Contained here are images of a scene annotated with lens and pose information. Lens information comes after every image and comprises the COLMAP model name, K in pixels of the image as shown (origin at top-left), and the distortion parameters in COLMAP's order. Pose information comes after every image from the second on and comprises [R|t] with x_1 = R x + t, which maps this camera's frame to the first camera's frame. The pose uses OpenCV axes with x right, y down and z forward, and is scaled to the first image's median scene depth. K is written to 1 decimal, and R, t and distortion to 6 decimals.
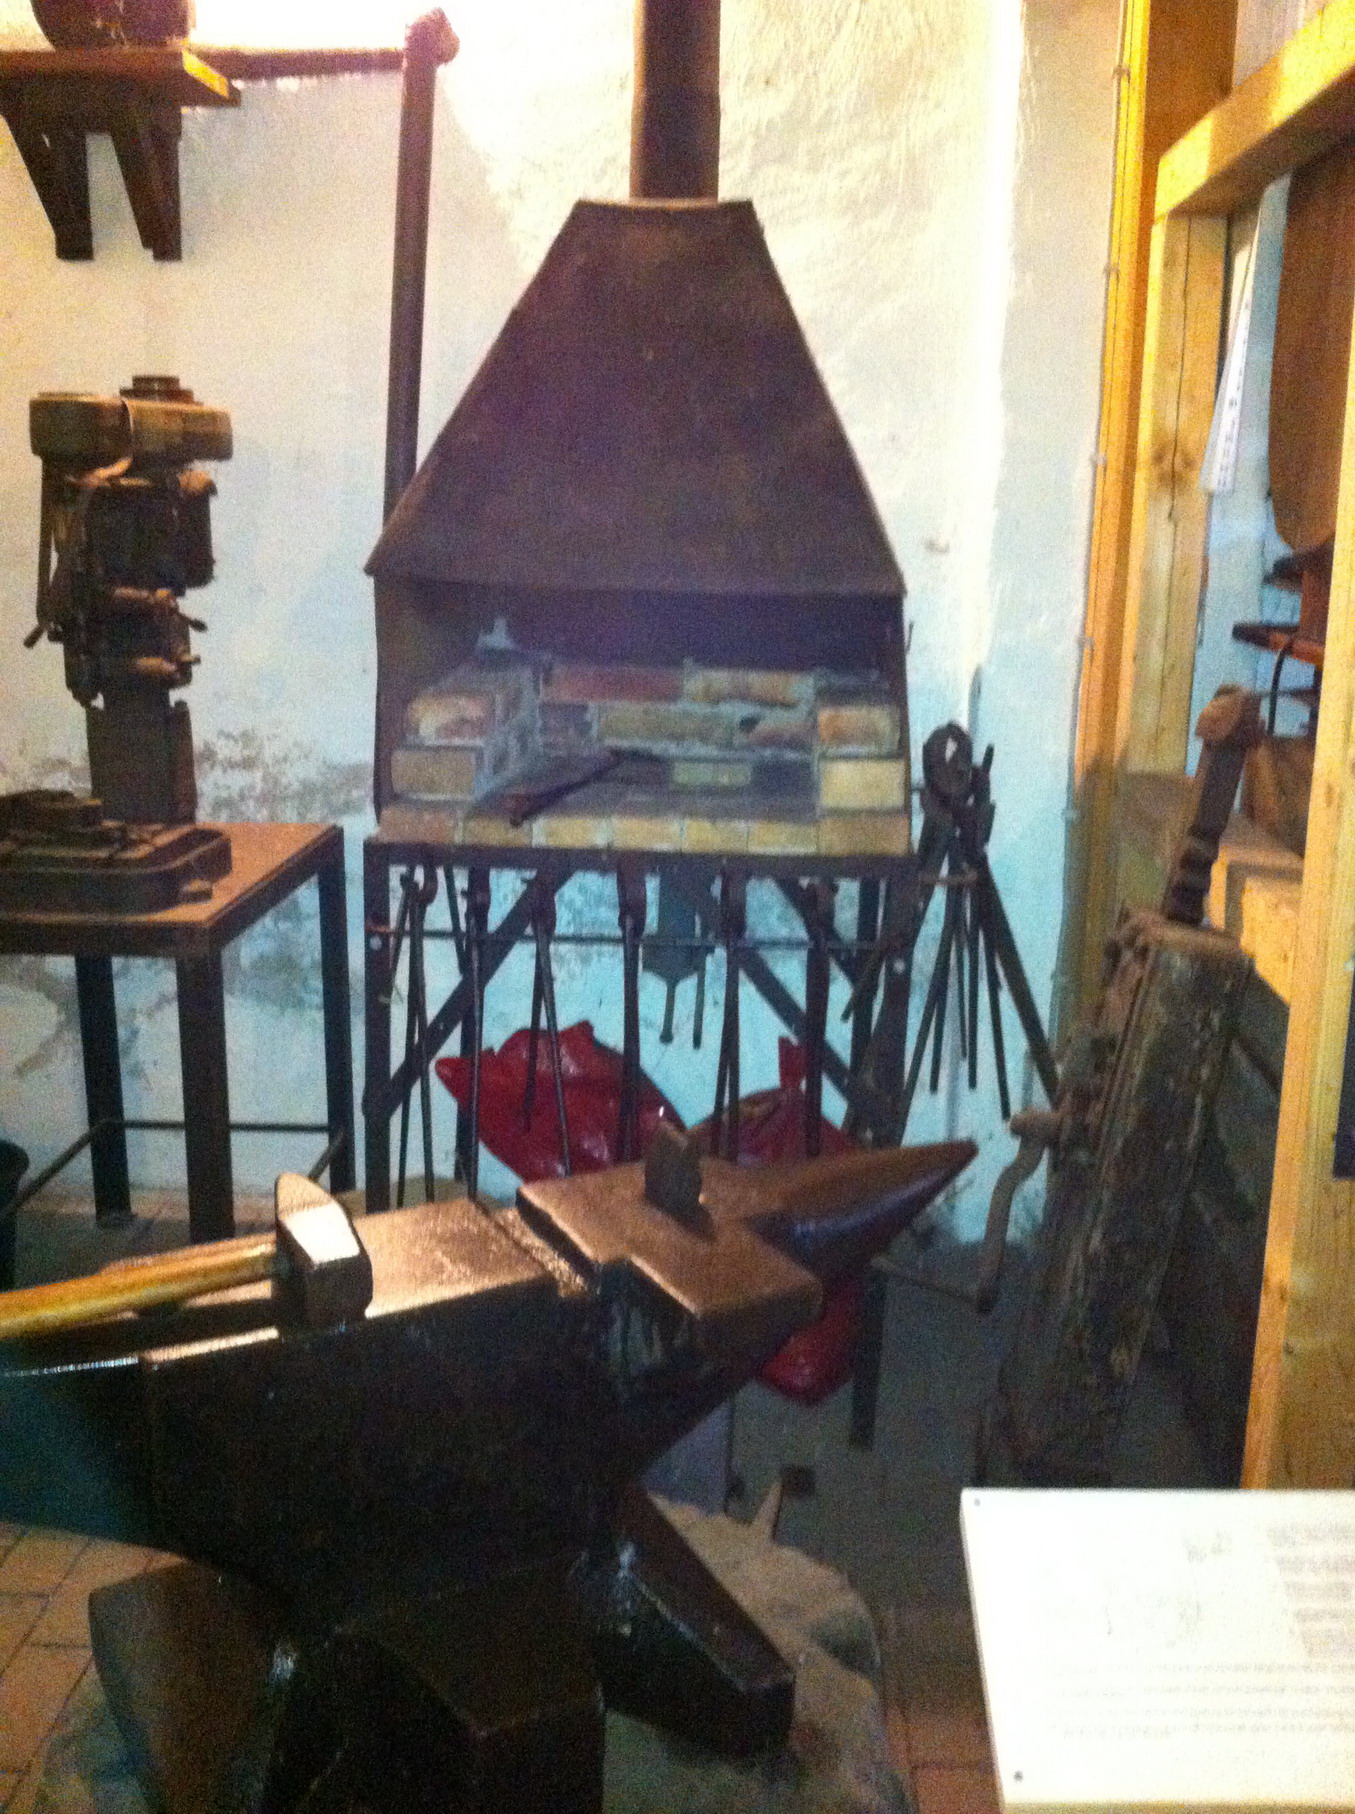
lens RADIAL K [[1714.5, 0, 677.5], [0, 1714.5, 907.0], [0, 0, 1]] dist [0.125819, -0.403875]
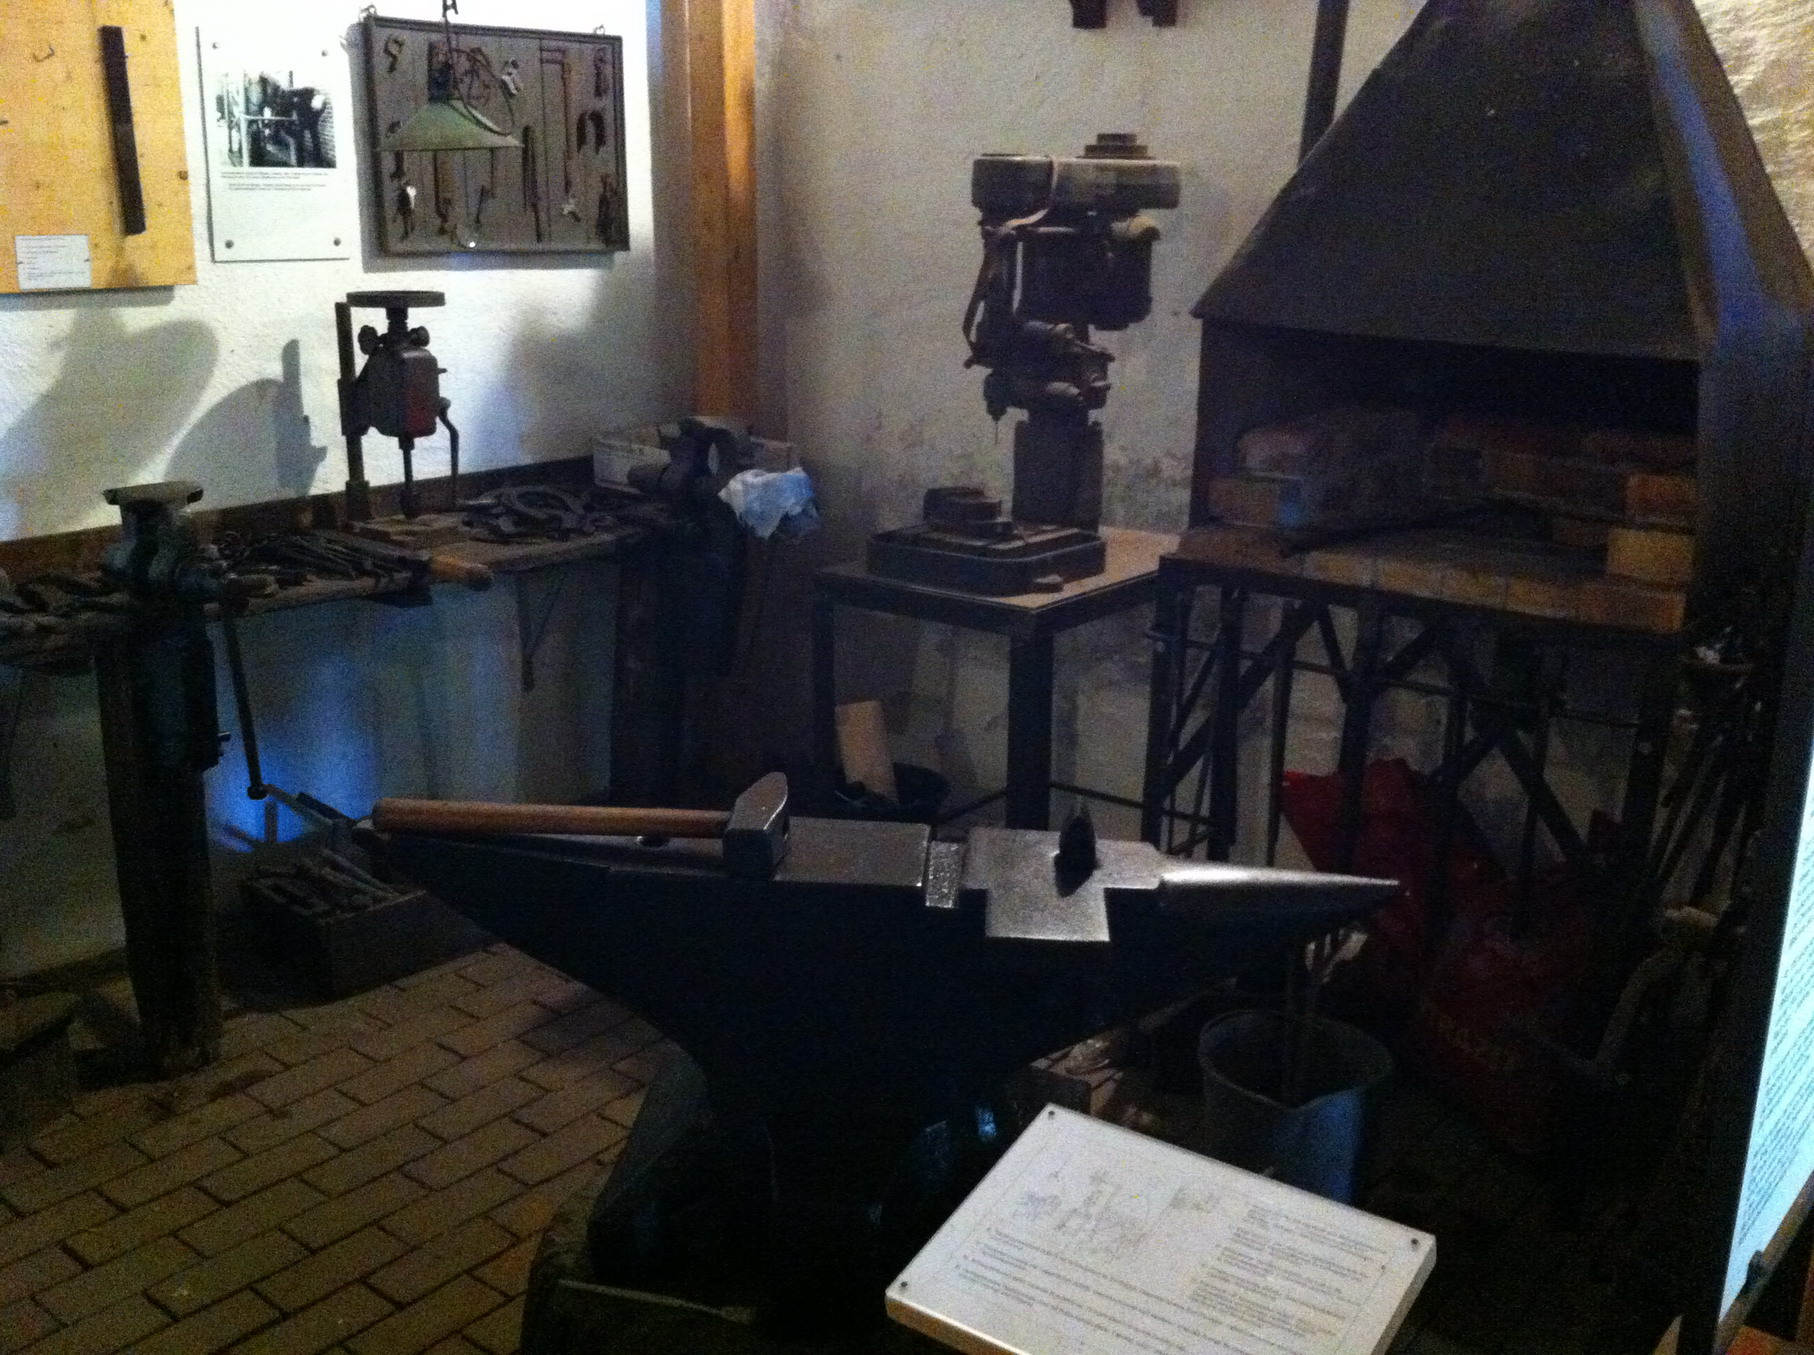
lens RADIAL K [[1714.5, 0, 907.0], [0, 1714.5, 677.5], [0, 0, 1]] dist [0.125819, -0.403875]
pose [[0.834445, 0.152423, -0.529594, 0.266843], [-0.138927, 0.988134, 0.065498, -0.009436], [0.533293, 0.018921, 0.845719, -0.033164]]
